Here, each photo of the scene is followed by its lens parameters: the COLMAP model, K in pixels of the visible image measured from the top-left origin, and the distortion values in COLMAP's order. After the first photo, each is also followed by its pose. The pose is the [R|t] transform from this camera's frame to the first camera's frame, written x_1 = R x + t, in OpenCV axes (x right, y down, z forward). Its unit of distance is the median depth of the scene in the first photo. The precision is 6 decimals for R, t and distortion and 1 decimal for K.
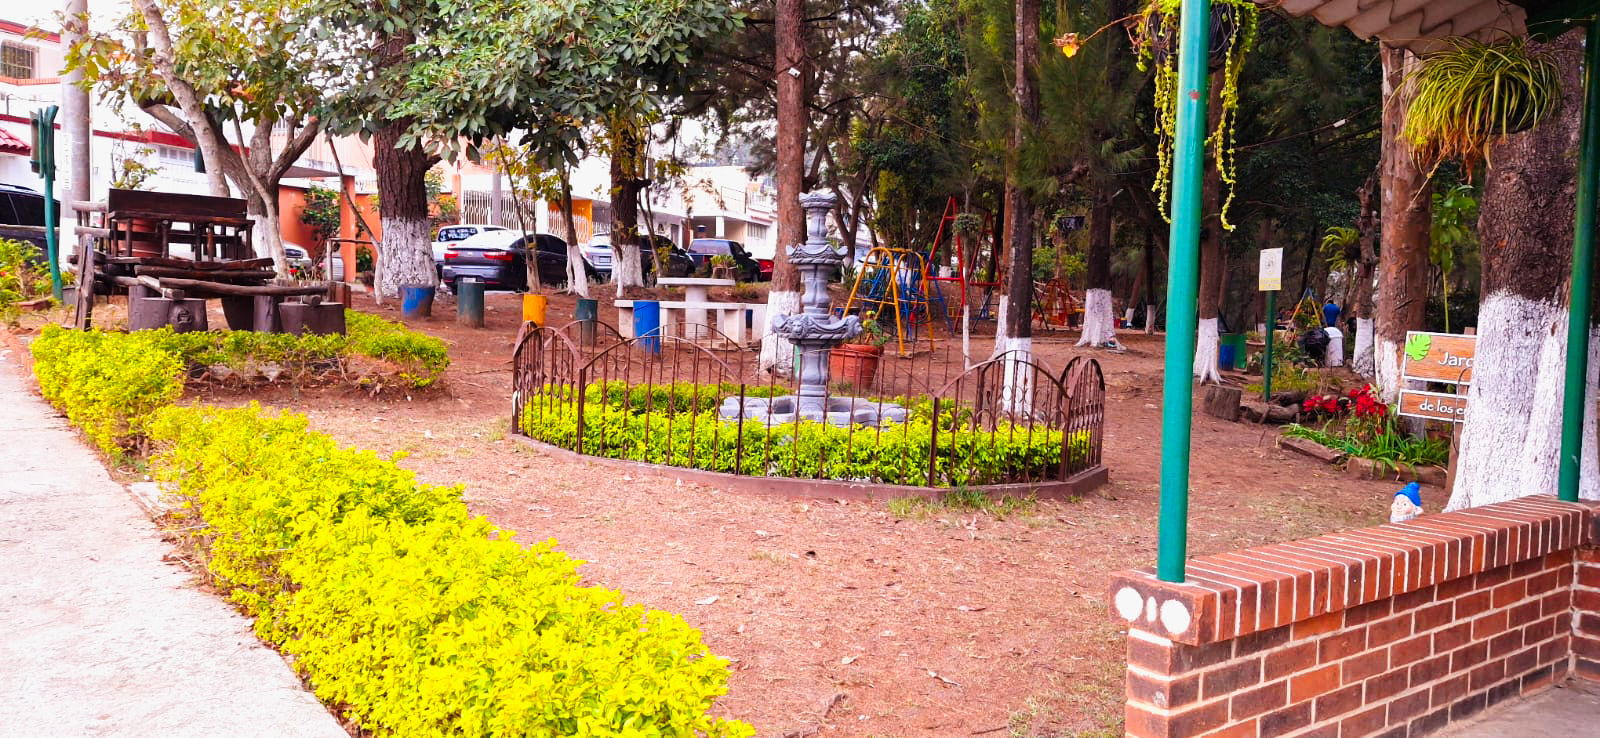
lens RADIAL K [[1203.9, 0, 819.0], [0, 1203.9, 364.9], [0, 0, 1]] dist [0.048843, -0.079504]
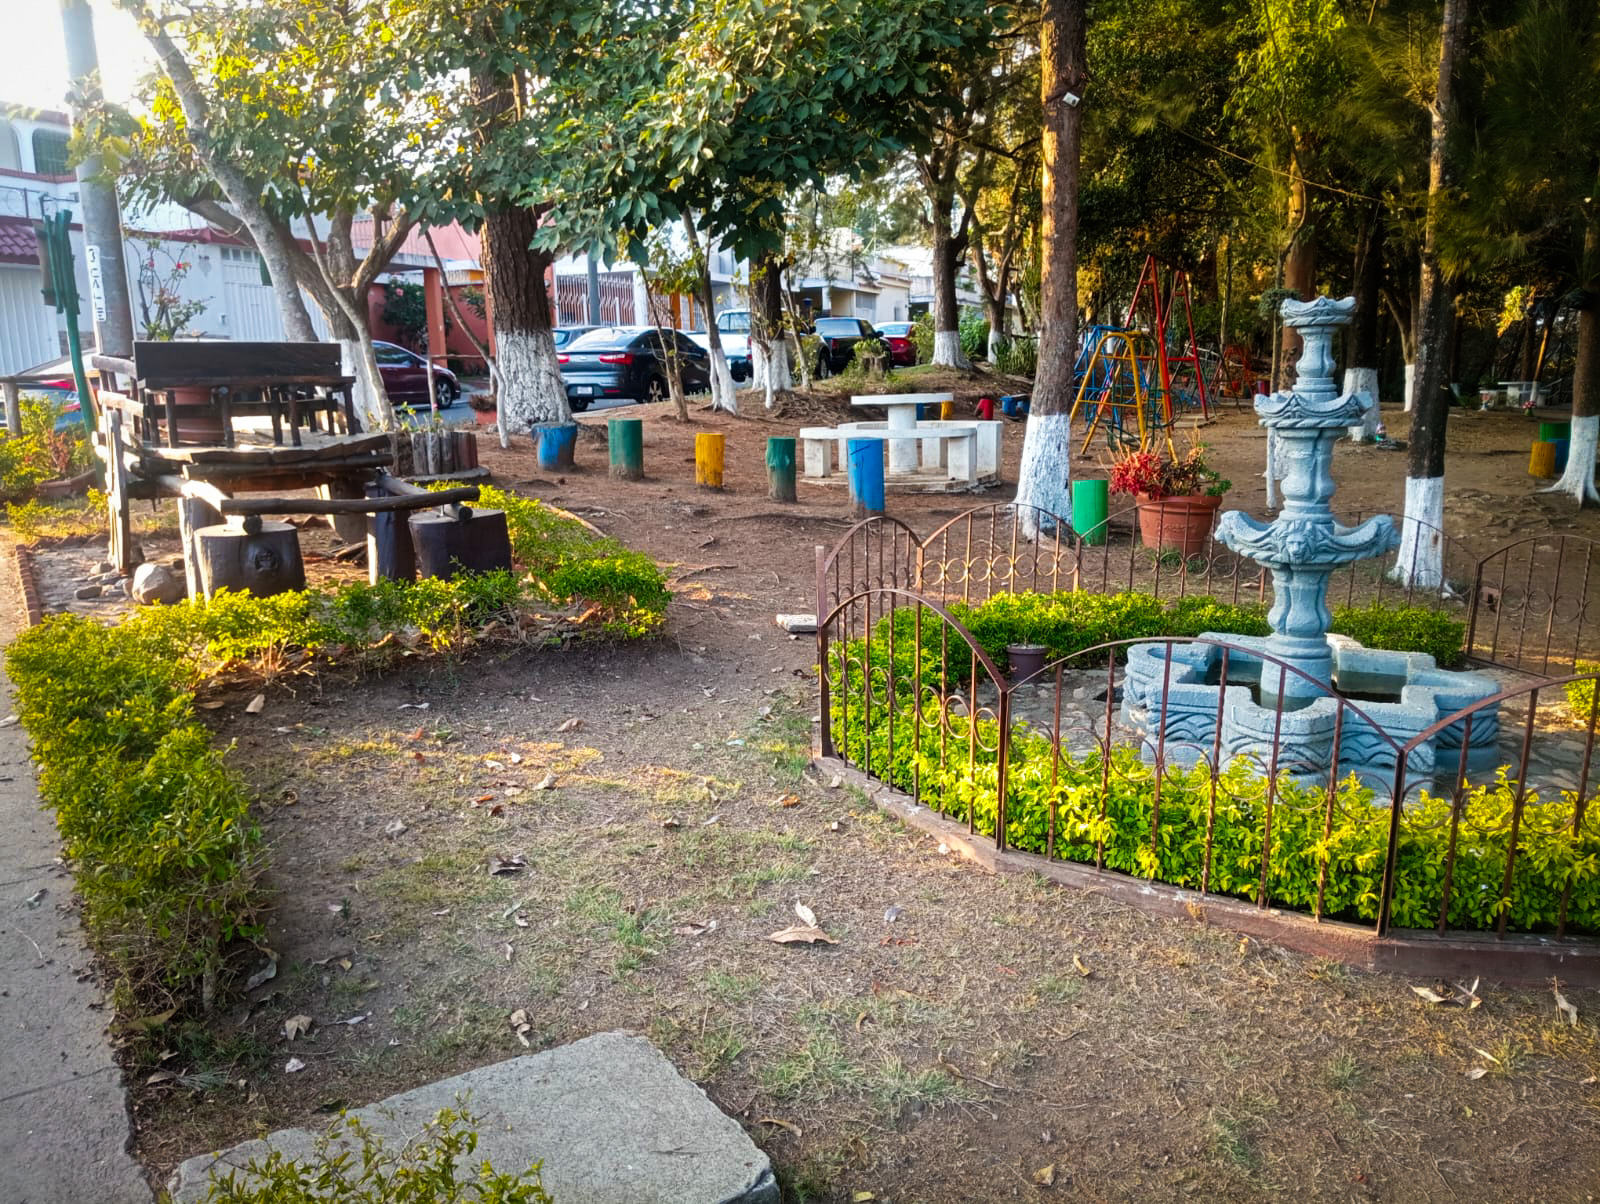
lens RADIAL K [[1203.5, 0, 803.7], [0, 1203.5, 586.5], [0, 0, 1]] dist [0.041532, -0.056109]
pose [[0.996742, -0.031450, -0.074270, -0.127622], [0.040768, 0.991003, 0.127477, -0.057935], [0.069593, -0.130090, 0.989057, 0.253549]]
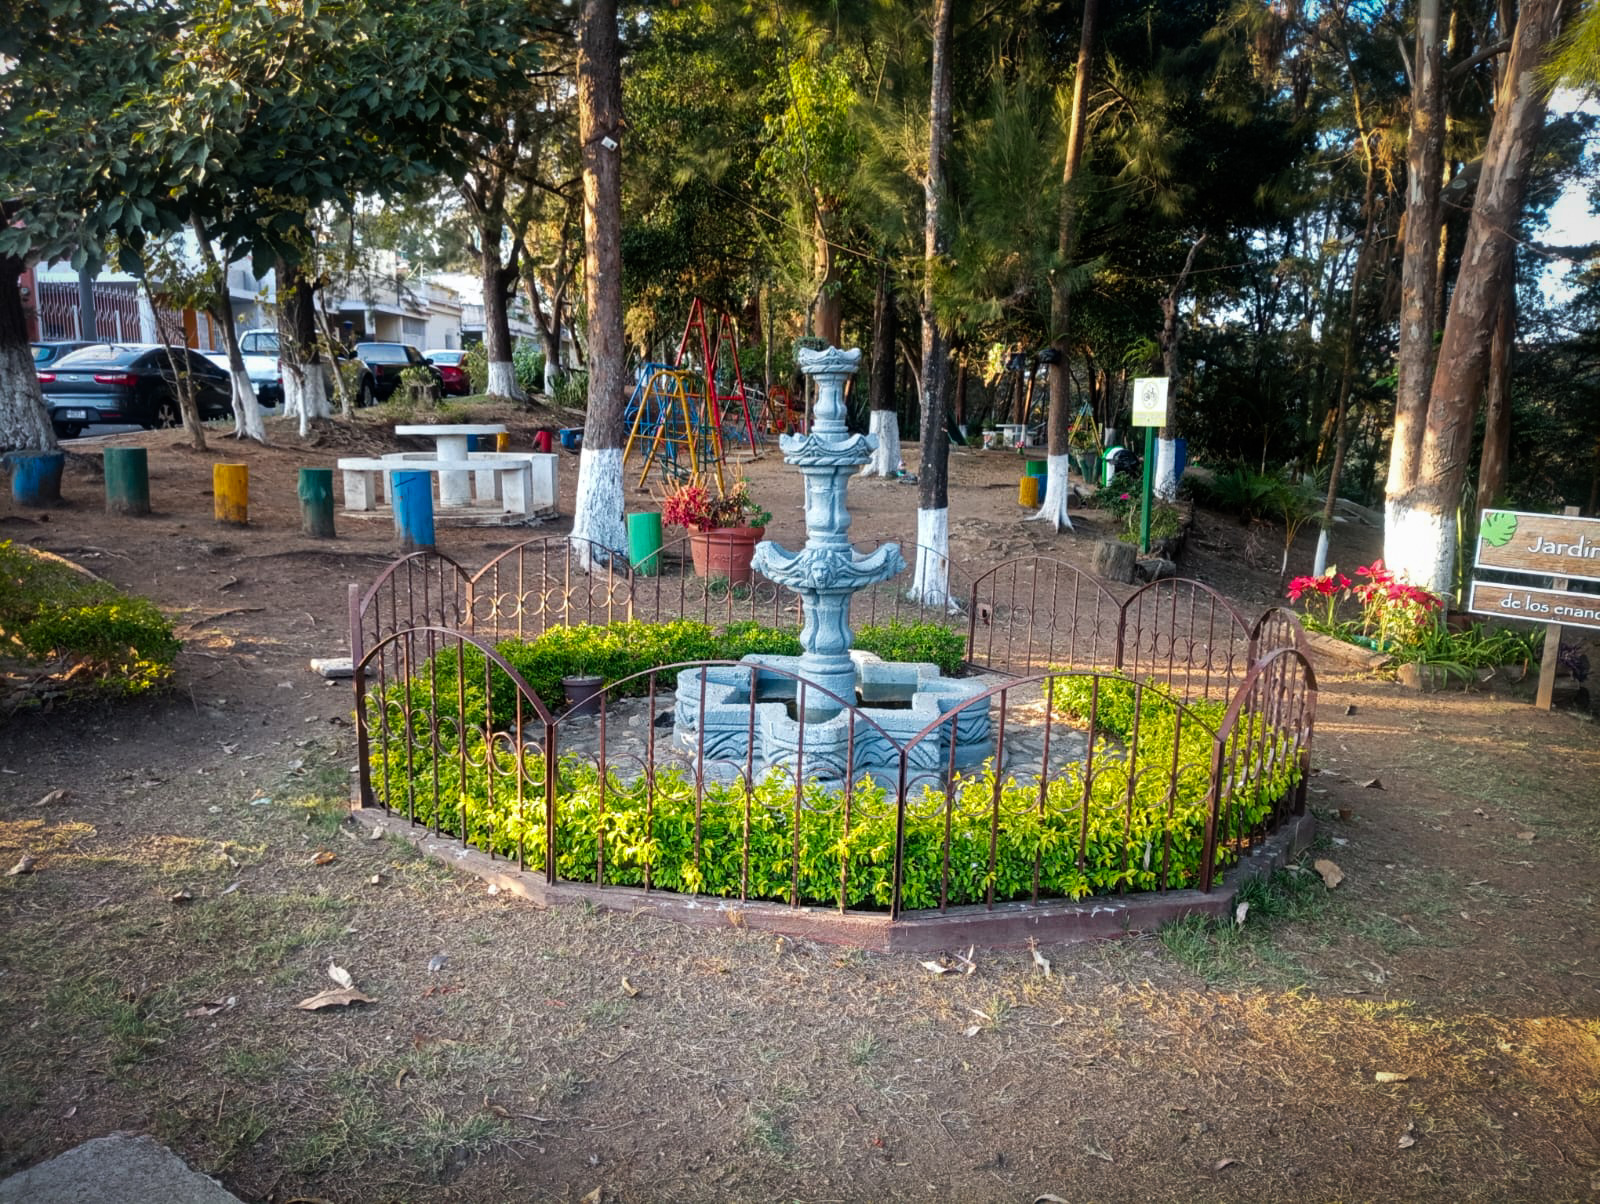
lens RADIAL K [[1203.5, 0, 804.5], [0, 1203.5, 583.4], [0, 0, 1]] dist [0.041532, -0.056109]
pose [[0.958342, -0.062331, 0.278740, -0.122436], [0.032090, 0.993216, 0.111772, -0.058447], [-0.283816, -0.098171, 0.953840, 0.248197]]
